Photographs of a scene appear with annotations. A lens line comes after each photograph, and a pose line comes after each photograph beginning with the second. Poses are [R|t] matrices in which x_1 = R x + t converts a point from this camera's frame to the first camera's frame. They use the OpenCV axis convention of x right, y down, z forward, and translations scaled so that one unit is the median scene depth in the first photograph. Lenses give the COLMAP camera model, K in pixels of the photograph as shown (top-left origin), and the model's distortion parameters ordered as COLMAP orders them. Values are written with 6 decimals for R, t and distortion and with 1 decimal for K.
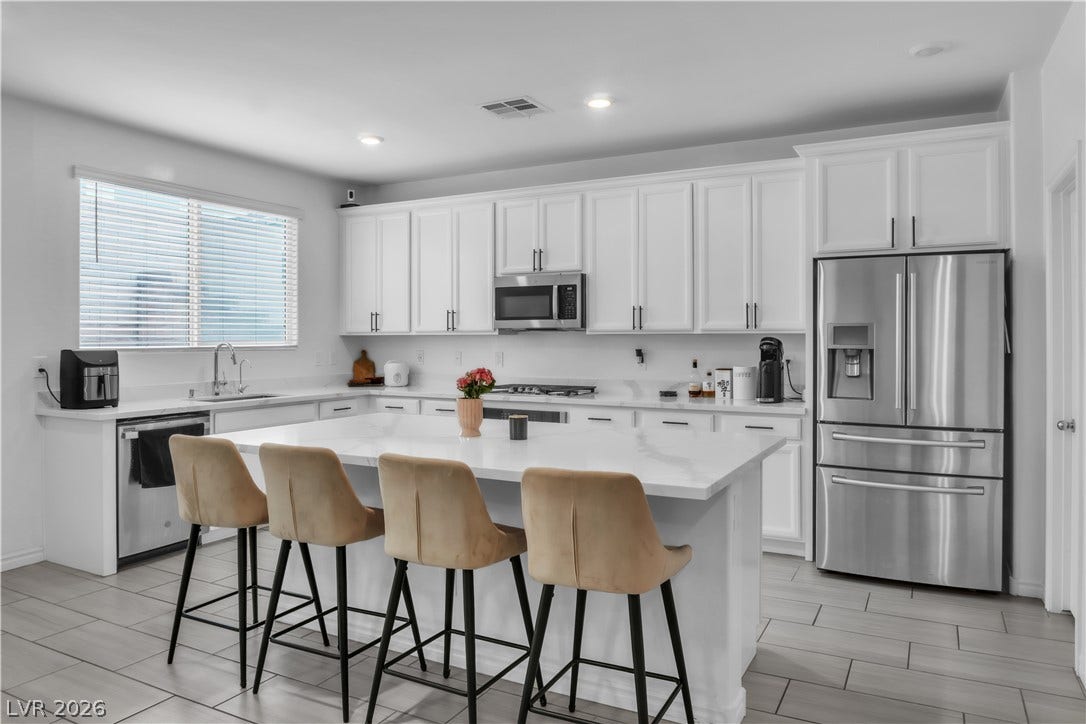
lens RADIAL K [[732.6, 0, 541.5], [0, 732.6, 325.4], [0, 0, 1]] dist [0.002858, 0.004374]
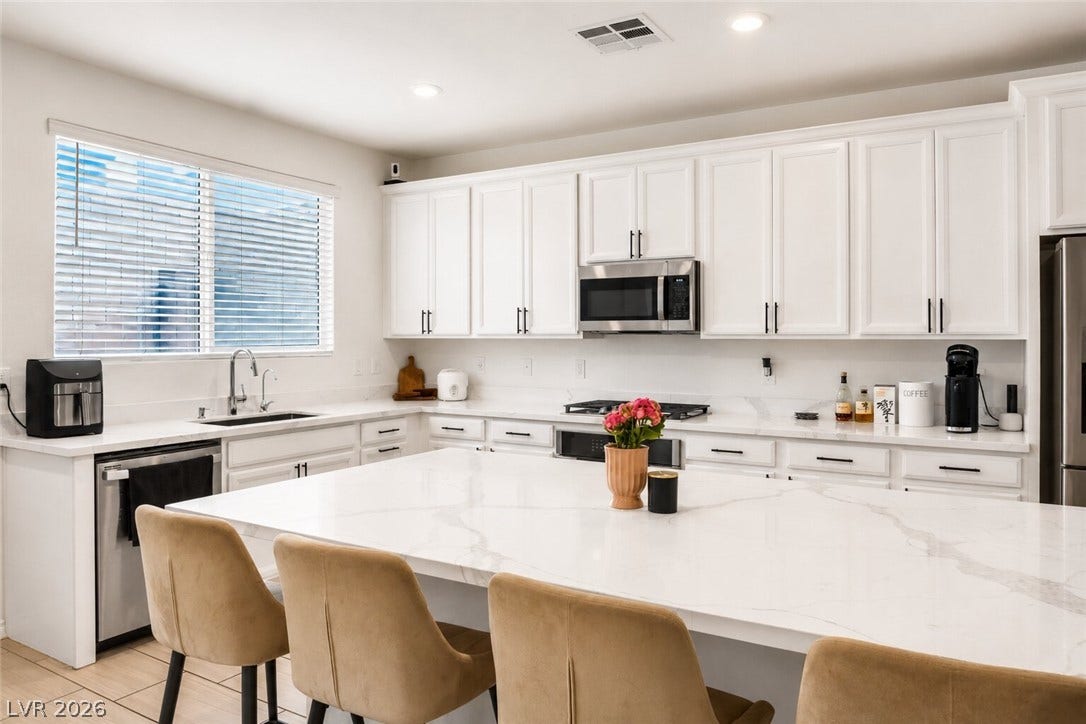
lens RADIAL K [[723.0, 0, 545.4], [0, 723.0, 330.1], [0, 0, 1]] dist [-0.010074, -0.006418]
pose [[0.999460, 0.002586, -0.032746, -0.079463], [-0.002314, 0.999963, 0.008341, -0.003348], [0.032766, -0.008261, 0.999429, 0.229691]]
